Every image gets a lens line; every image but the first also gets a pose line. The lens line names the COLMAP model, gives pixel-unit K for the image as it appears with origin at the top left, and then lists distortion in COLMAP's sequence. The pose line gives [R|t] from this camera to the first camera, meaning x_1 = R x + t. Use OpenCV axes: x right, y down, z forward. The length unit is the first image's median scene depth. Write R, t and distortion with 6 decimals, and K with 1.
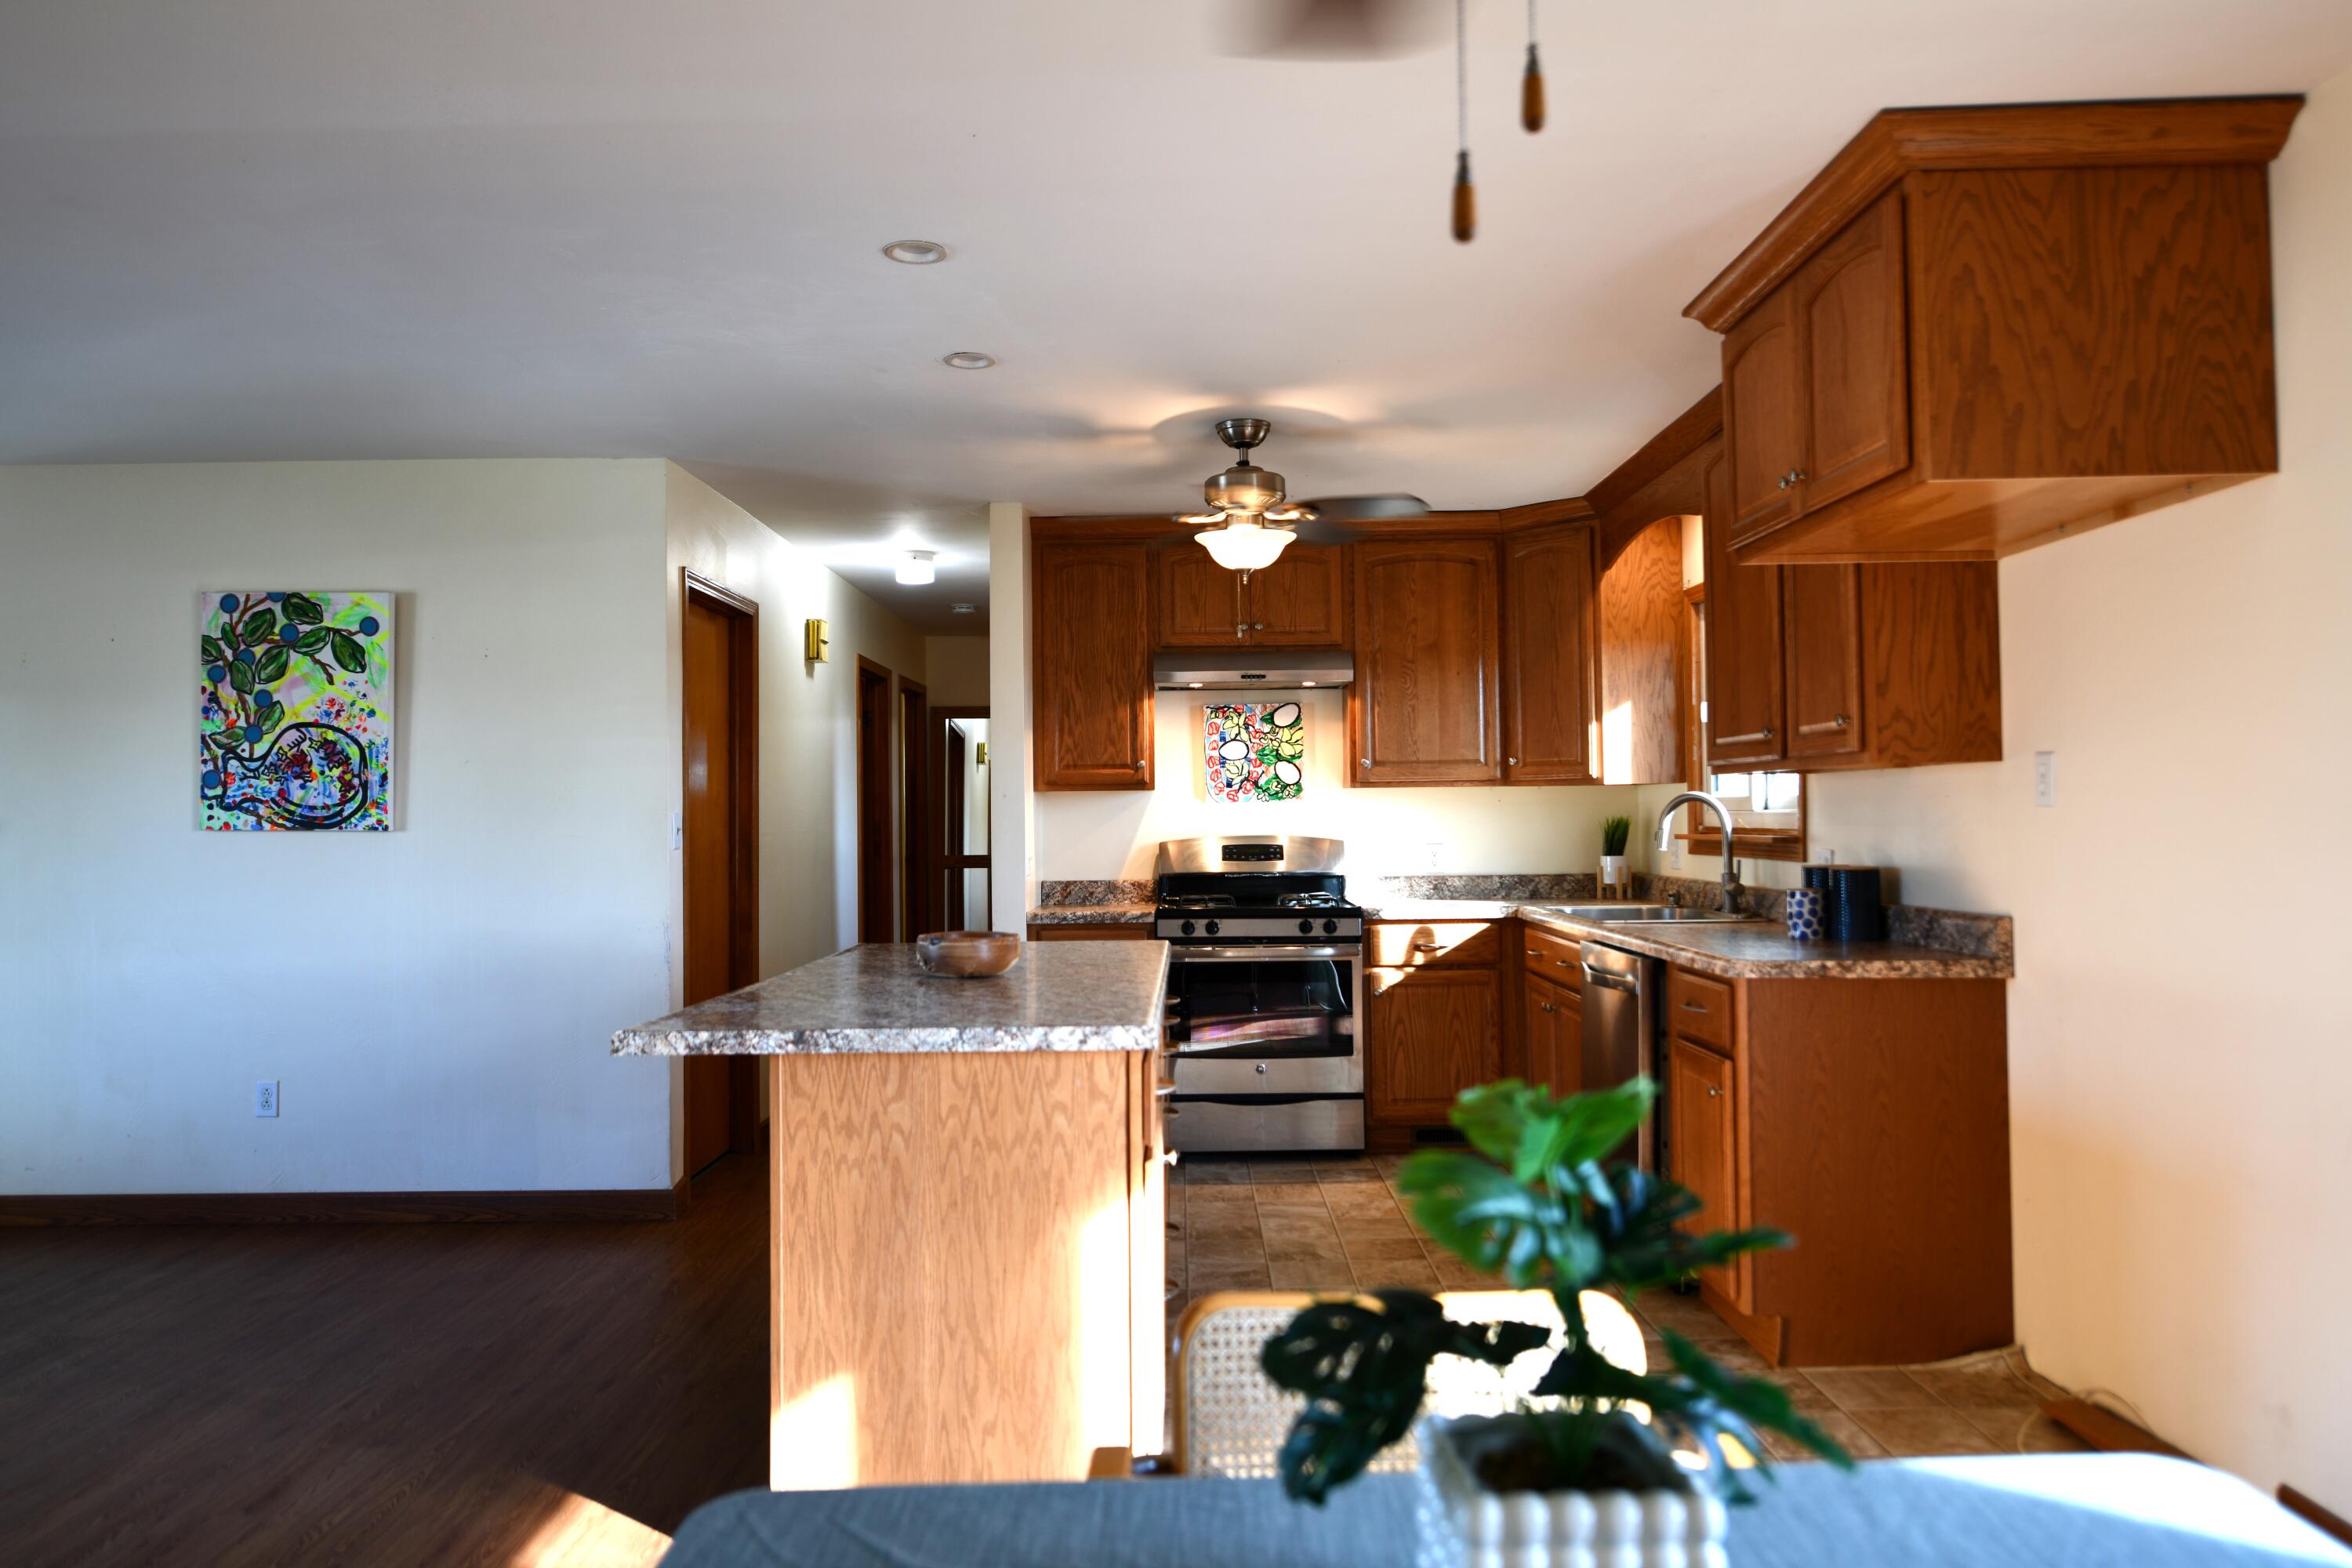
lens RADIAL K [[1572.2, 0, 1181.0], [0, 1572.2, 770.5], [0, 0, 1]] dist [-0.001072, 0.003842]
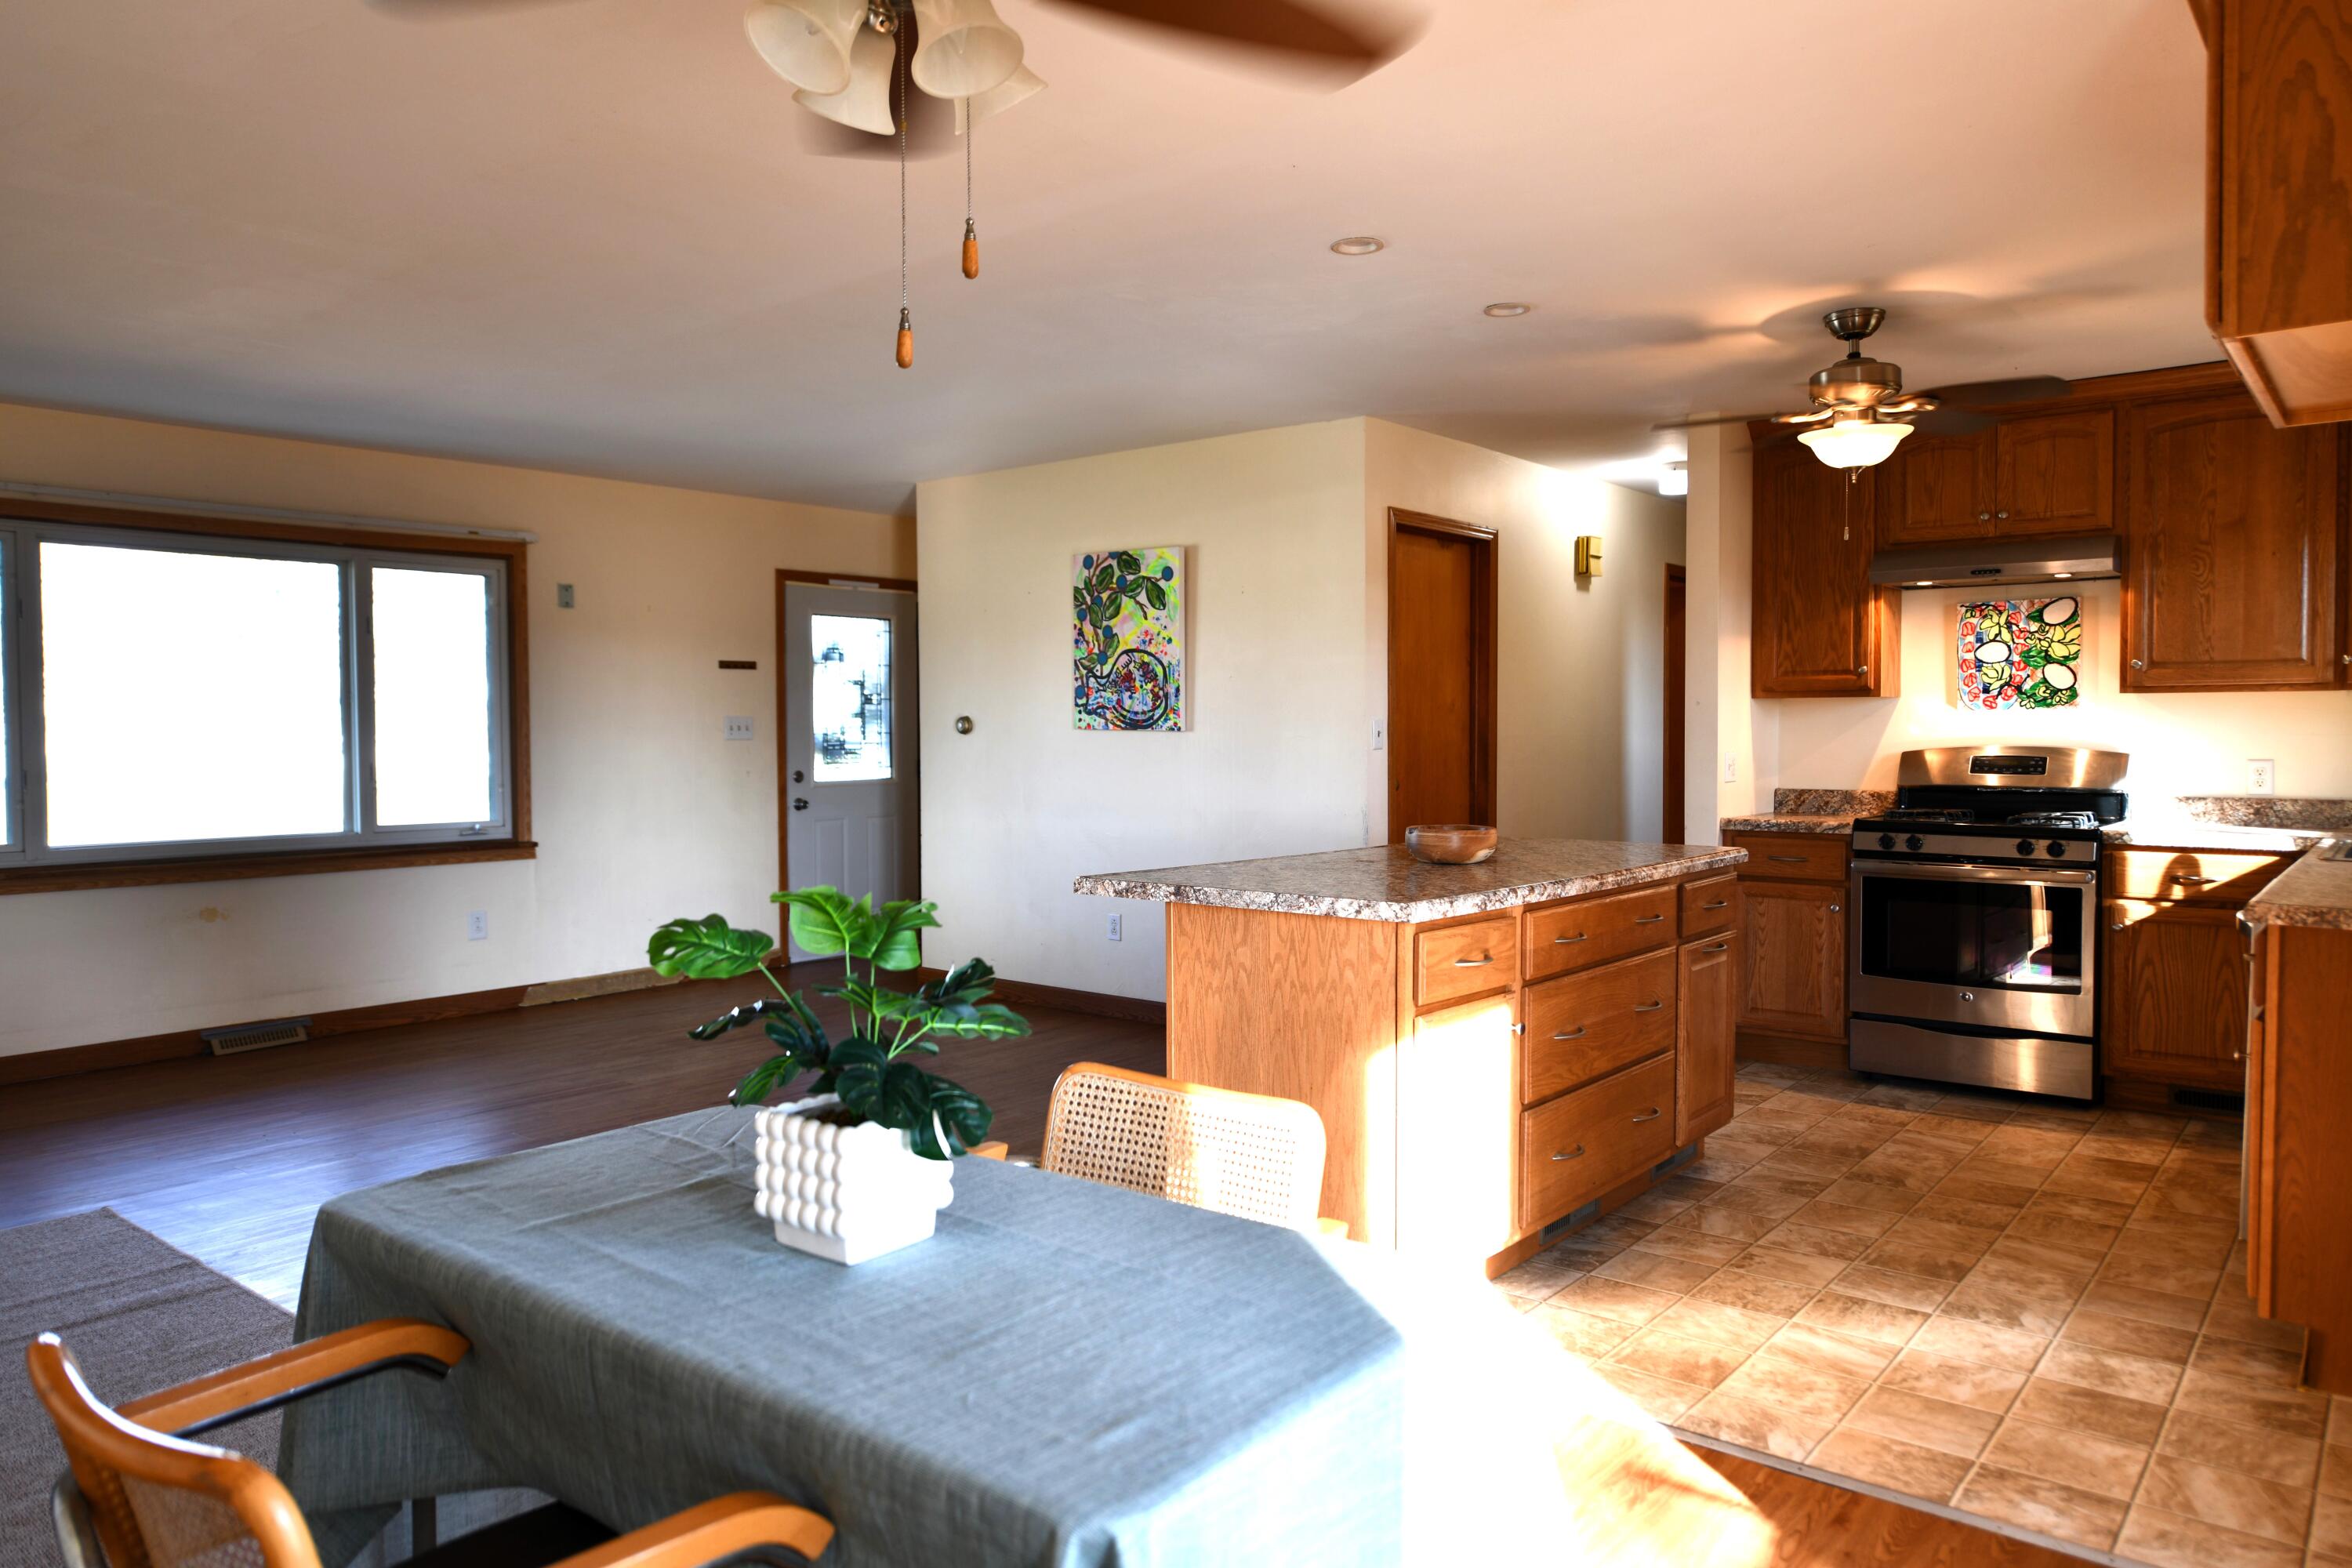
lens RADIAL K [[1572.2, 0, 1151.7], [0, 1572.2, 768.5], [0, 0, 1]] dist [-0.001072, 0.003842]
pose [[0.766807, 0.026651, -0.641324, 0.314528], [0.013262, 0.998267, 0.057342, -0.005484], [0.641741, -0.052475, 0.765124, -0.015413]]
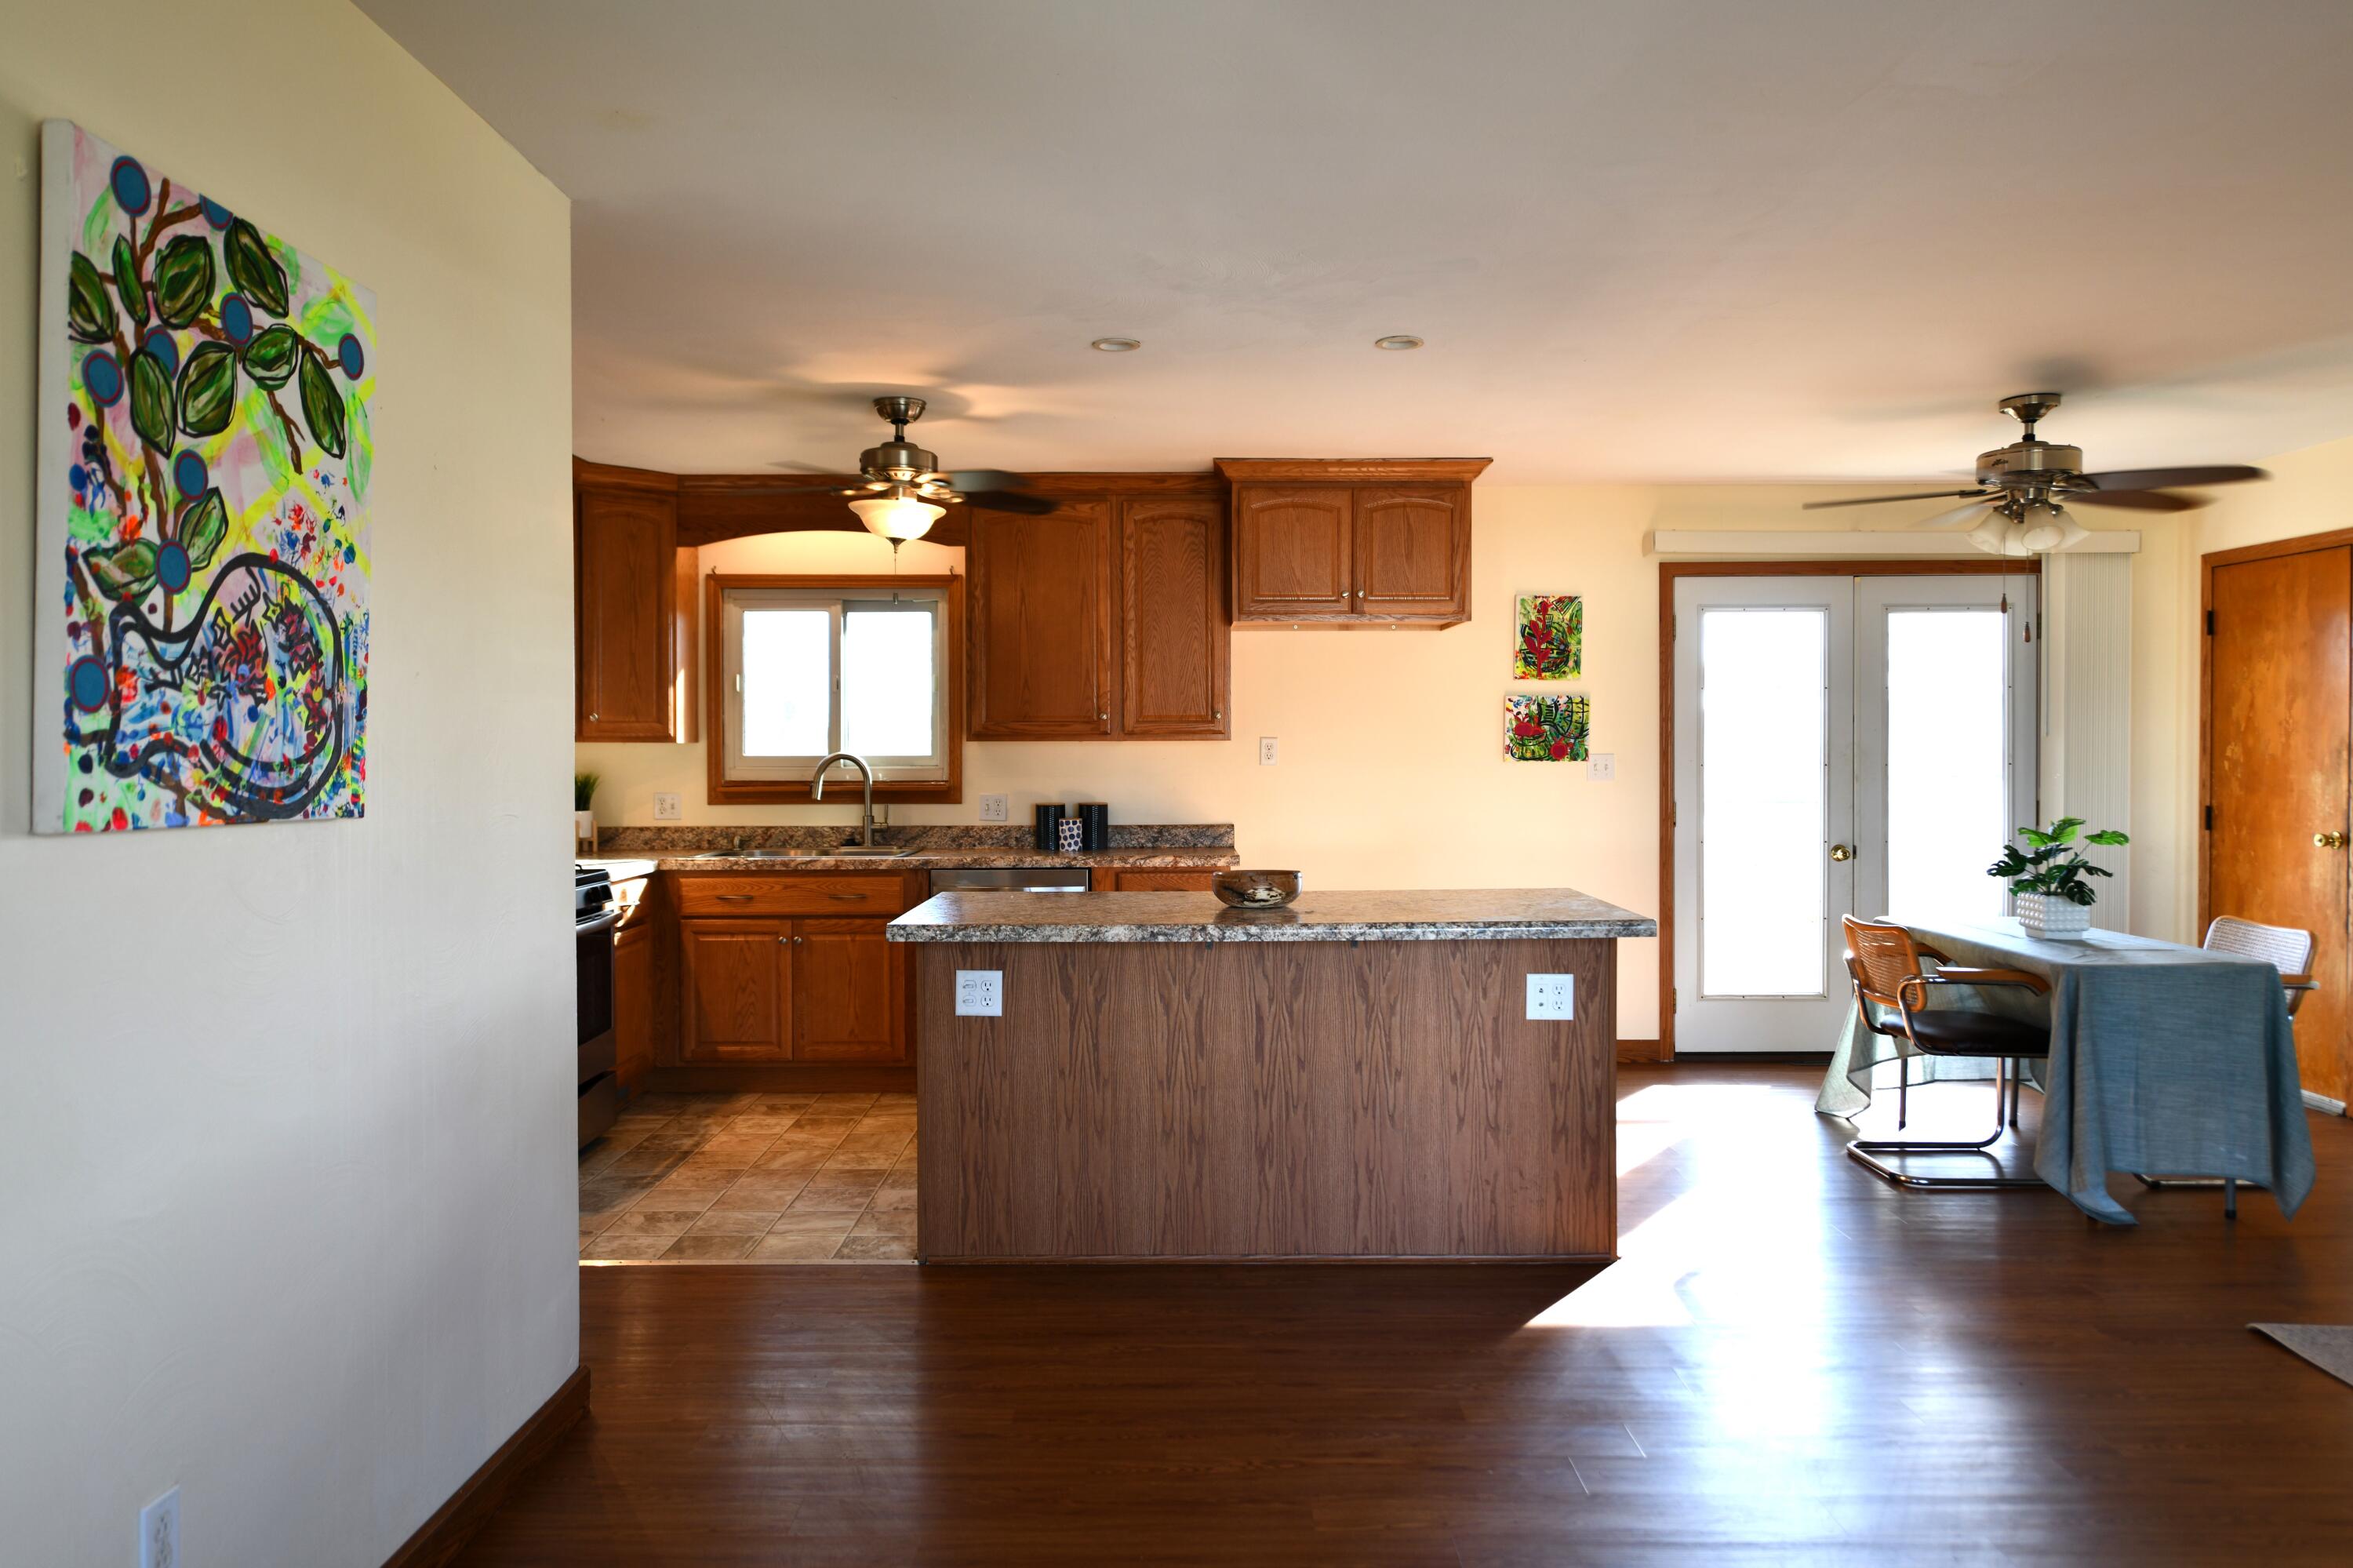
lens RADIAL K [[1572.9, 0, 1197.4], [0, 1572.9, 769.5], [0, 0, 1]] dist [-0.001072, 0.003842]
pose [[-0.010977, -0.003229, 0.999935, -0.960645], [-0.025136, 0.999680, 0.002953, 0.017174], [-0.999624, -0.025102, -0.011054, 0.762547]]
